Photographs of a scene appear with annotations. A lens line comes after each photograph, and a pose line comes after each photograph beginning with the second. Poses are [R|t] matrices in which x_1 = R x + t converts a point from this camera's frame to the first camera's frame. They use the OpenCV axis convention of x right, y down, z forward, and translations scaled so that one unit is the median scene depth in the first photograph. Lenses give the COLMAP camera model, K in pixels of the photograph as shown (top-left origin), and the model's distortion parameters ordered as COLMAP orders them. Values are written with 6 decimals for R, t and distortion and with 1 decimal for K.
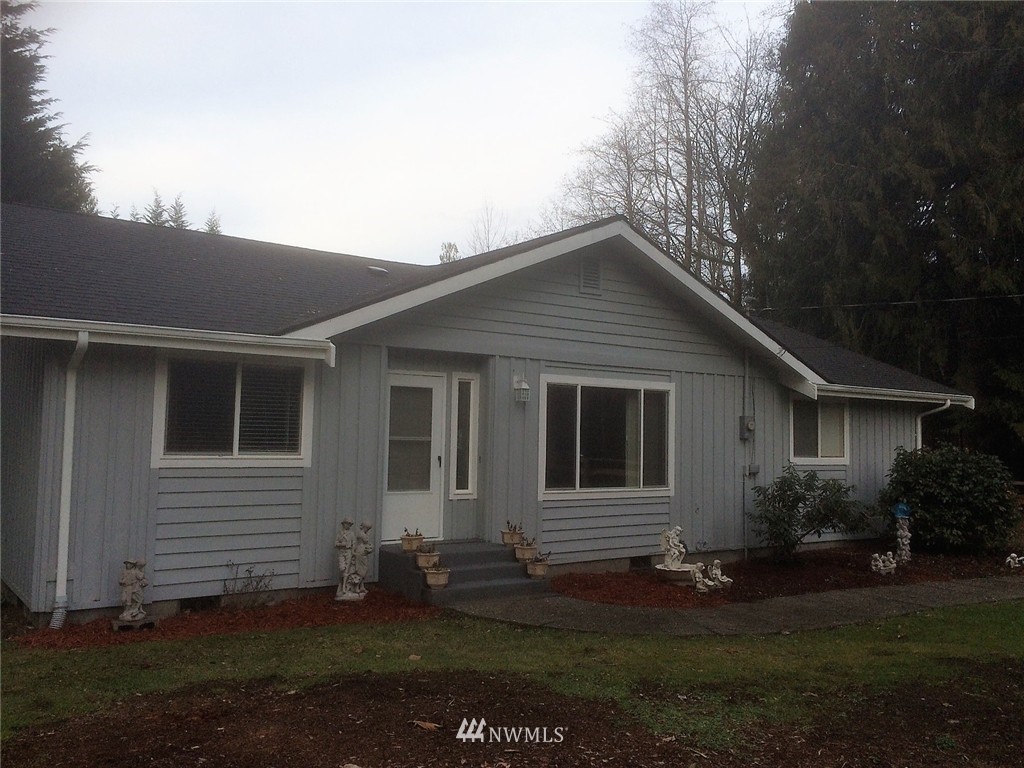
lens RADIAL K [[877.1, 0, 512.0], [0, 877.1, 384.0], [0, 0, 1]] dist [0.045017, -0.001425]
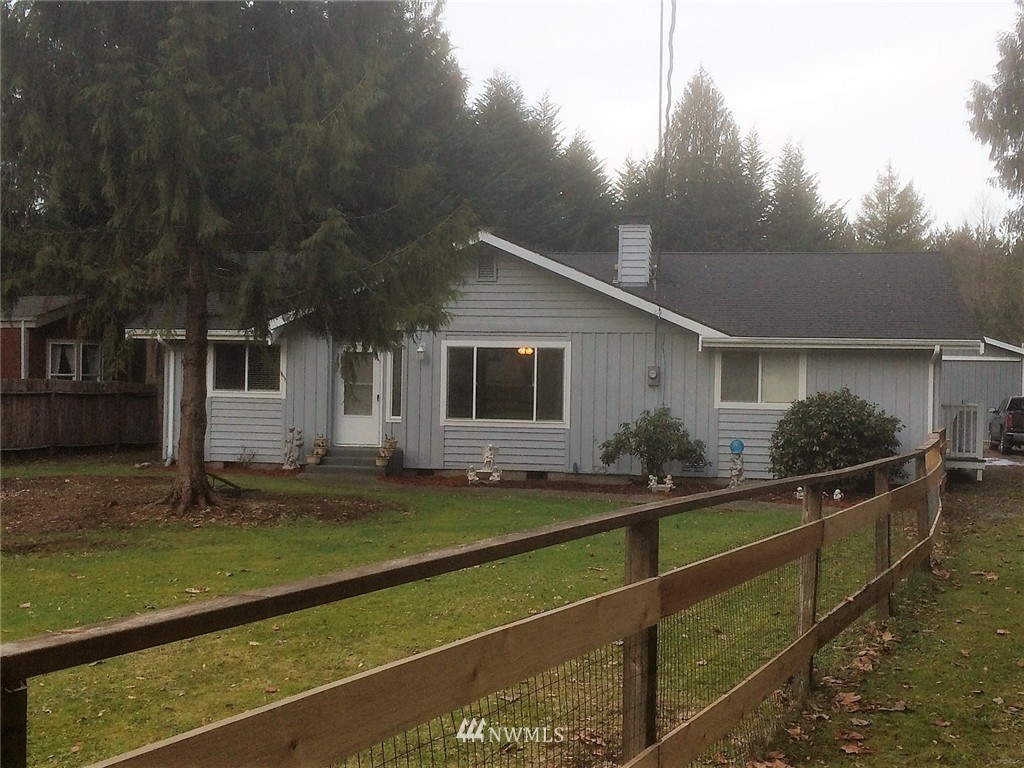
lens RADIAL K [[1247.8, 0, 512.0], [0, 1247.8, 384.0], [0, 0, 1]] dist [0.007956, 0.276313]
pose [[0.691581, -0.001713, -0.722296, 1.686703], [0.037985, 0.998700, 0.034002, -0.005439], [0.721299, -0.050951, 0.690747, -0.385696]]
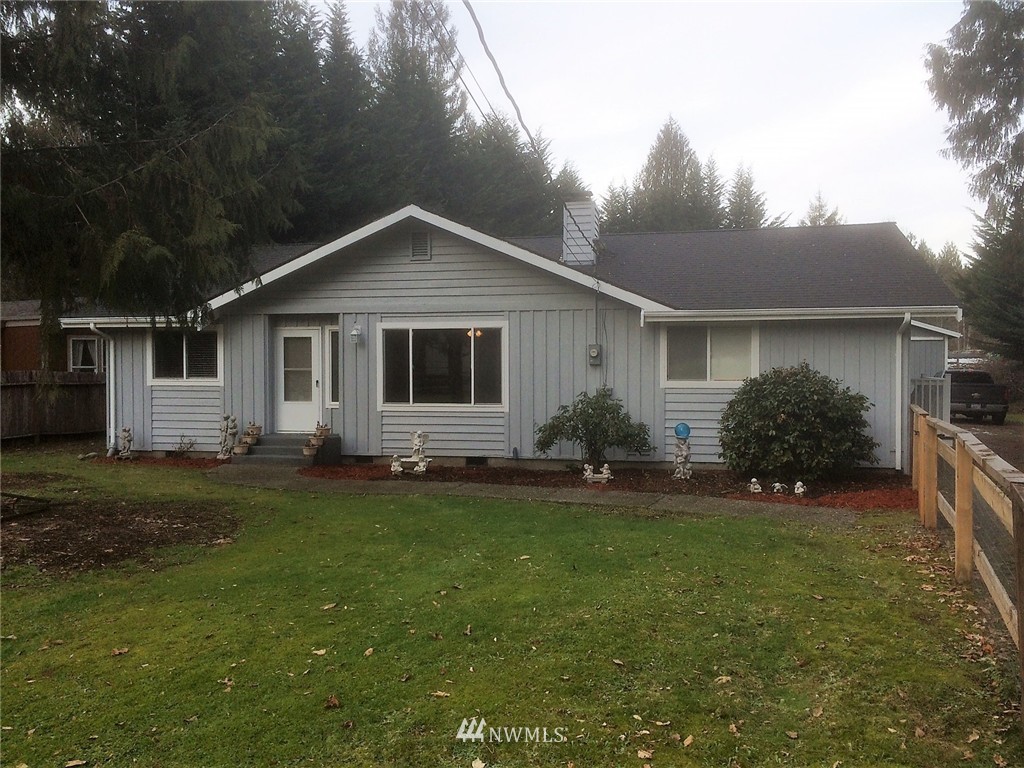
lens RADIAL K [[877.1, 0, 512.0], [0, 877.1, 384.0], [0, 0, 1]] dist [0.045017, -0.001425]
pose [[0.661699, -0.003074, -0.749763, 1.290502], [0.058953, 0.997109, 0.047940, 0.033321], [0.747448, -0.075922, 0.659967, 0.217756]]
